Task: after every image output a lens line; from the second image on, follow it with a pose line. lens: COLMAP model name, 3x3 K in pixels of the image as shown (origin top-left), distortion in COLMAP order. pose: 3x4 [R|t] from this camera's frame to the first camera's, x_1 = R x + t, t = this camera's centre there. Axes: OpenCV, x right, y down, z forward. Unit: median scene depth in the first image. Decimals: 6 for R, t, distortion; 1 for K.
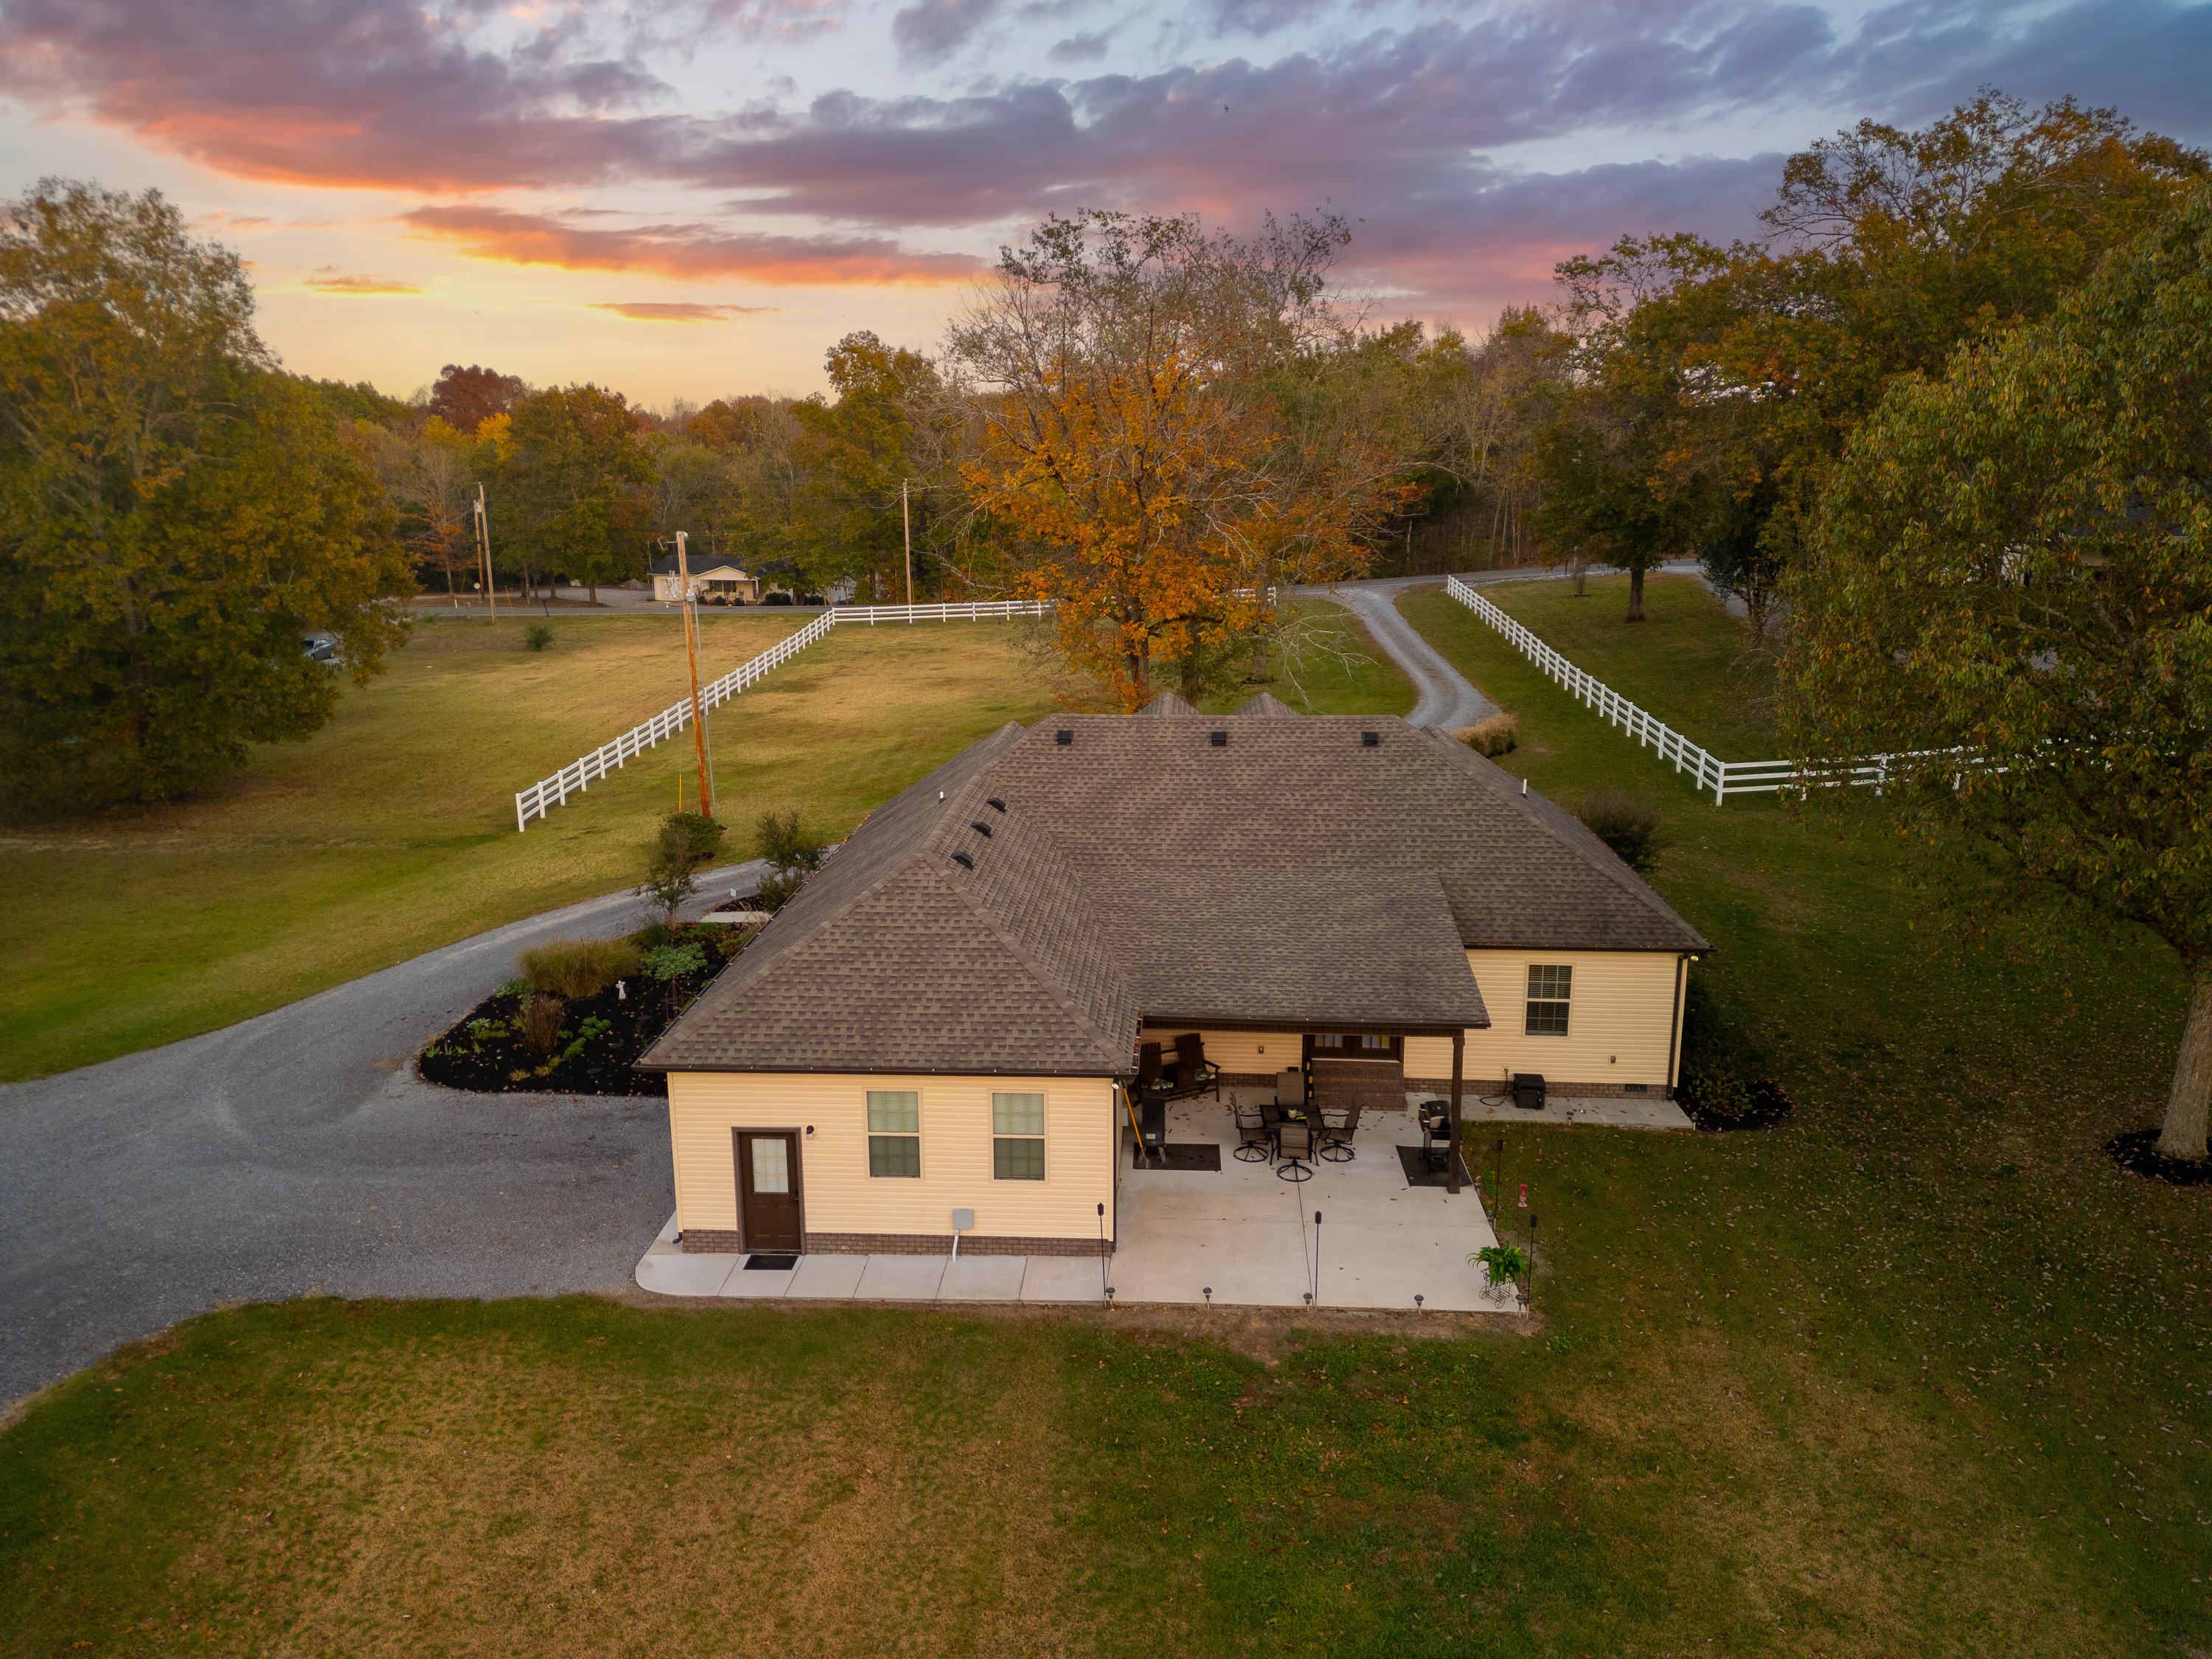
lens RADIAL K [[1535.3, 0, 1093.3], [0, 1535.3, 821.3], [0, 0, 1]] dist [0.055009, -0.065843]
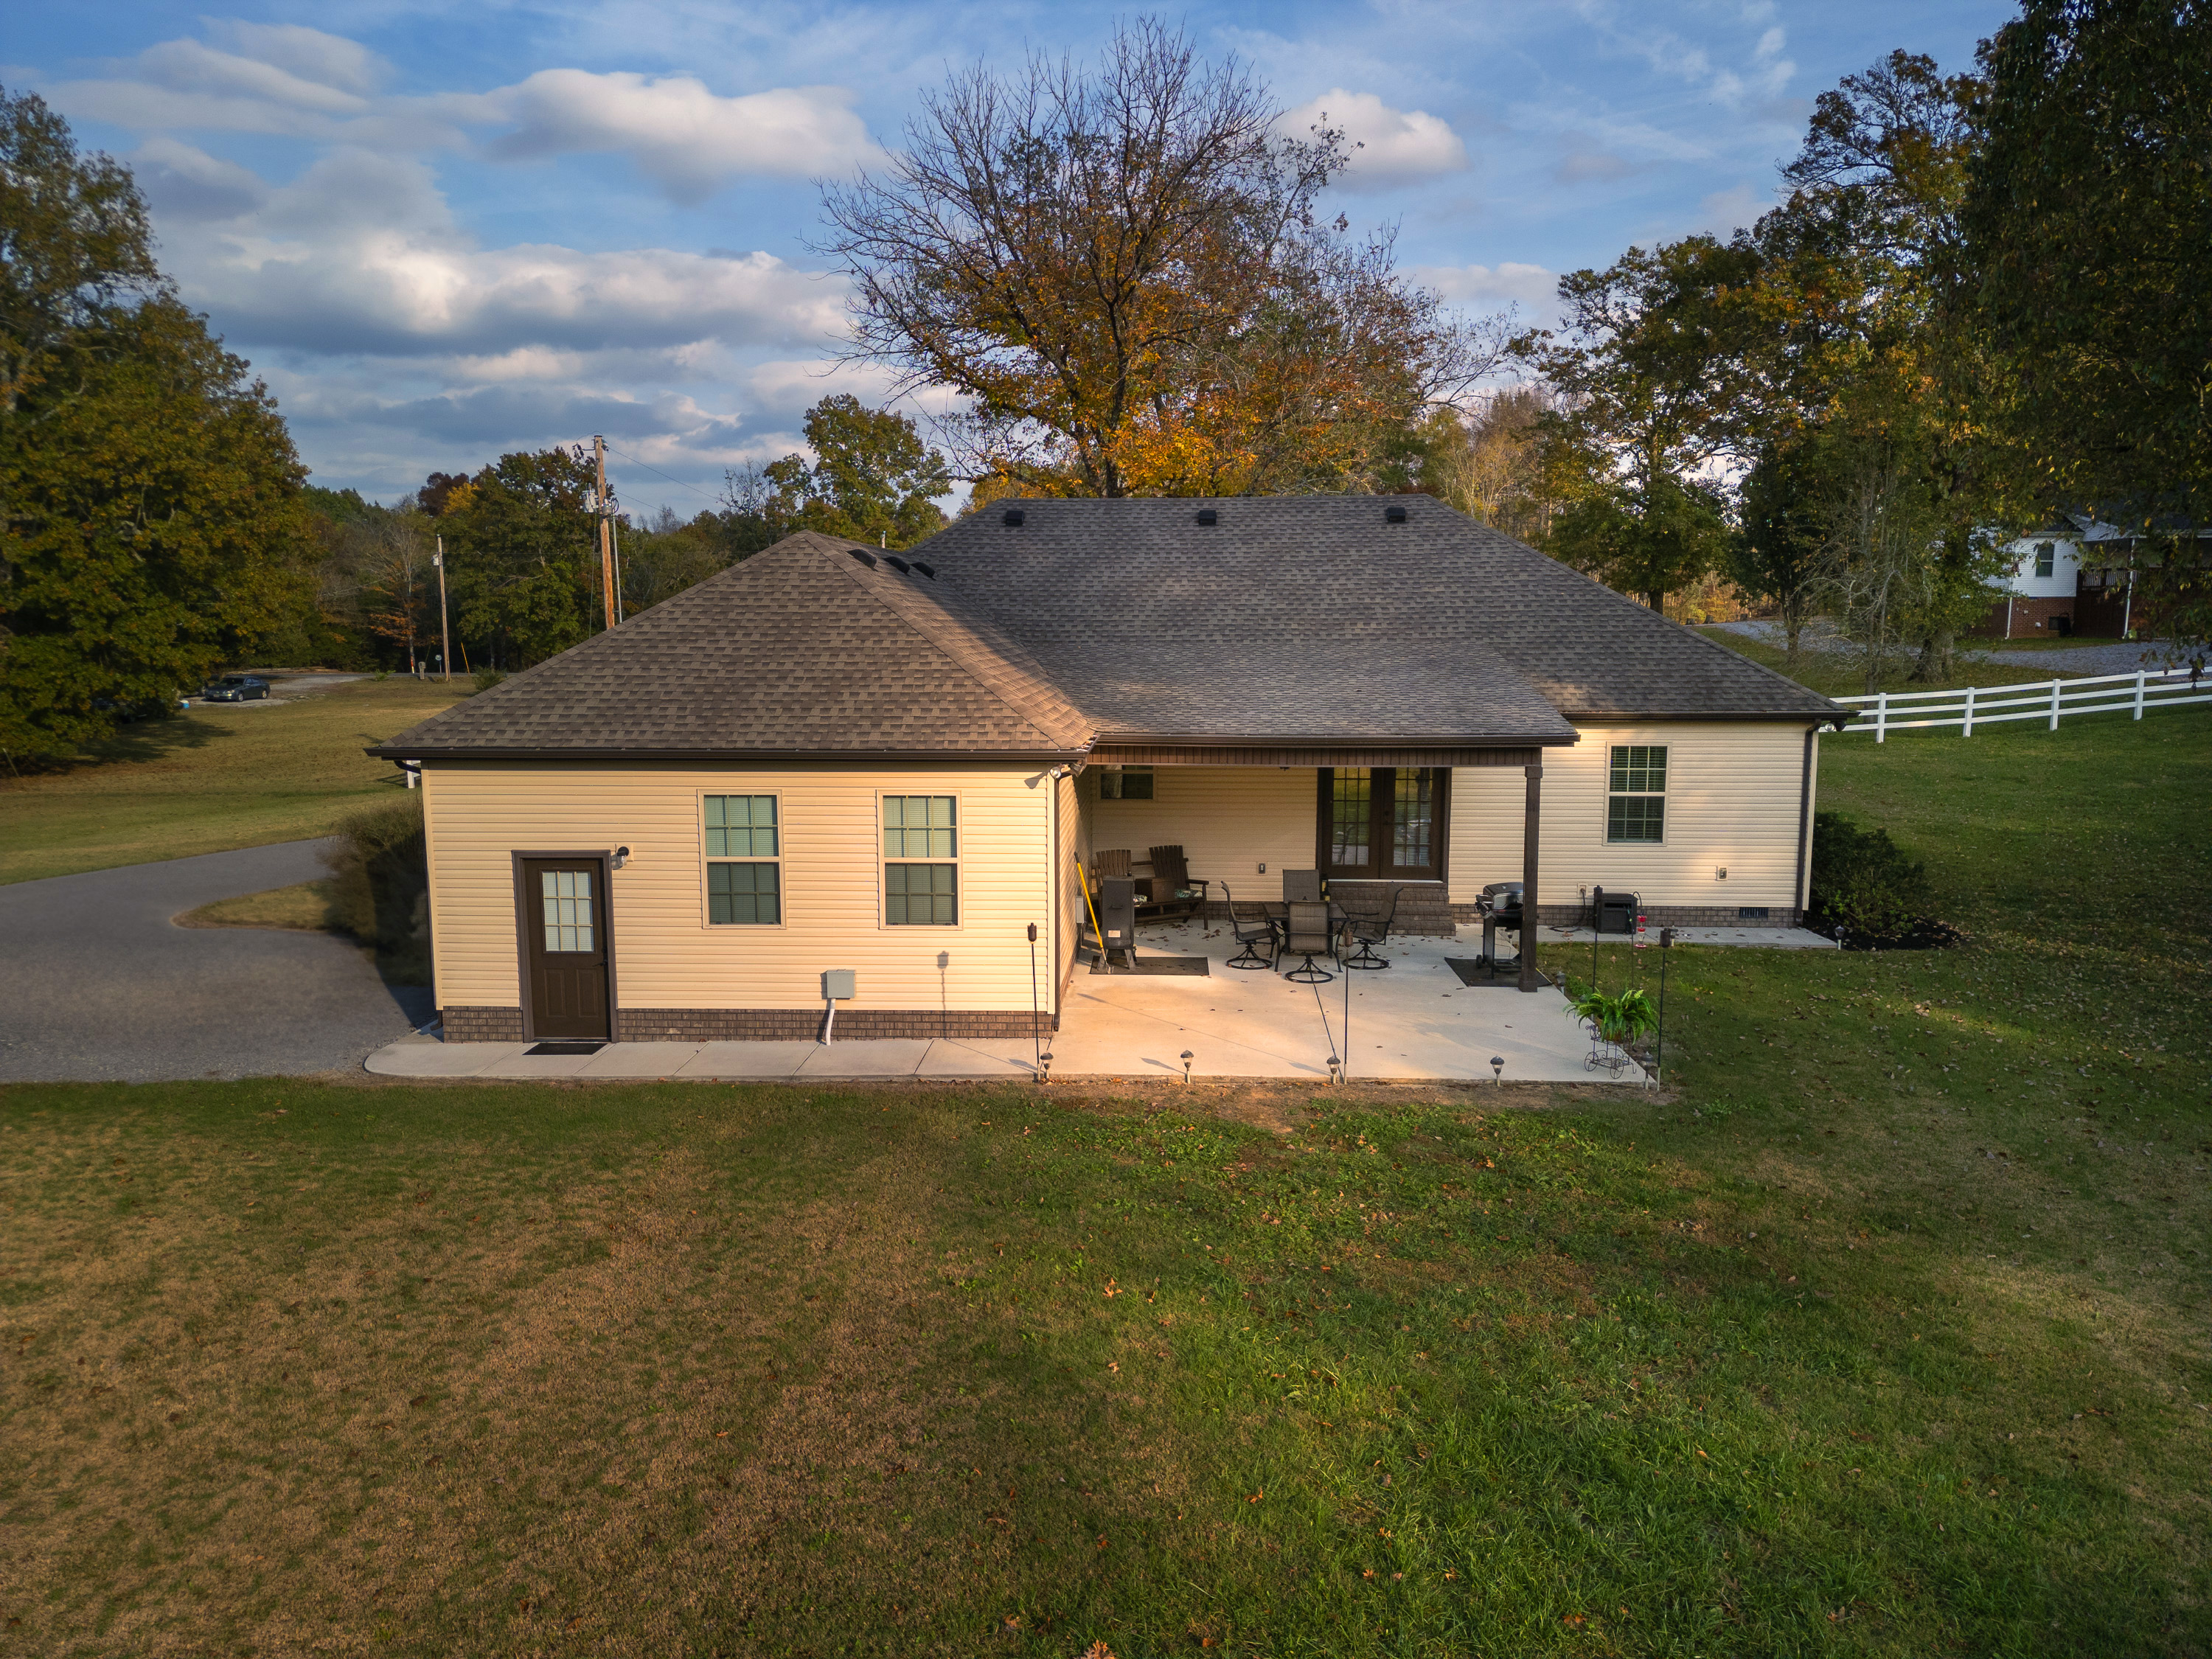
lens RADIAL K [[1554.8, 0, 1097.6], [0, 1554.8, 835.8], [0, 0, 1]] dist [0.055092, -0.065364]
pose [[0.999968, 0.003111, 0.007362, 0.027082], [-0.002502, 0.996681, -0.081364, 0.247356], [-0.007590, 0.081343, 0.996657, 0.285535]]
